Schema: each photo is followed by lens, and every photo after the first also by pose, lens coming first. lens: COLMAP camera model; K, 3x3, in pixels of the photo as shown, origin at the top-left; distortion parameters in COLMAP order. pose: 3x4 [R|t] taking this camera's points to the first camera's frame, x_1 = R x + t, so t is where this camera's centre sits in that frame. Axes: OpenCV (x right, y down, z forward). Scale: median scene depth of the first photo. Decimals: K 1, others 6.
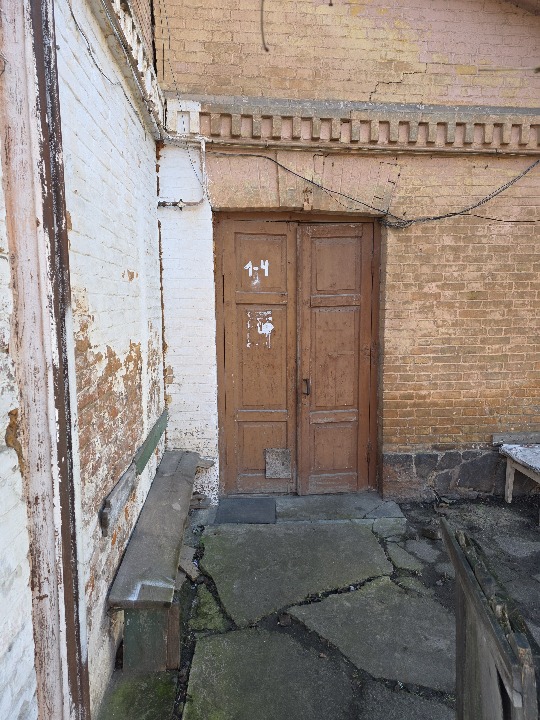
lens RADIAL K [[472.4, 0, 270.0], [0, 472.4, 360.0], [0, 0, 1]] dist [0.106294, -0.124303]
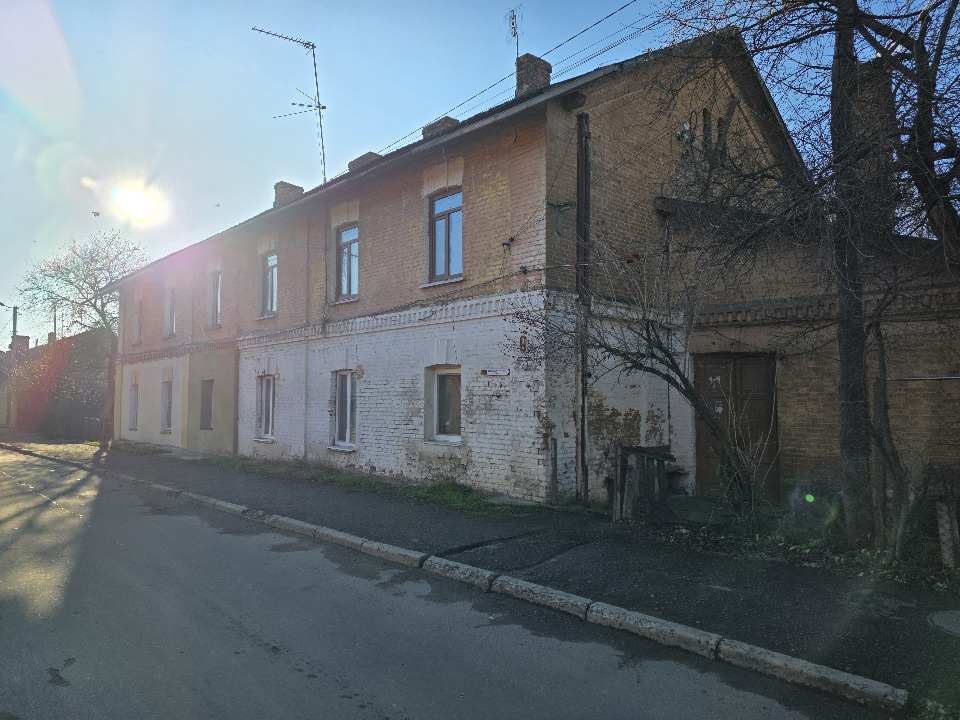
lens RADIAL K [[629.8, 0, 480.0], [0, 629.8, 360.0], [0, 0, 1]] dist [0.106294, -0.124303]
pose [[0.635172, -0.031173, -0.771741, 1.467214], [-0.104915, 0.986442, -0.126193, 0.175917], [0.765212, 0.161121, 0.623290, -1.507222]]
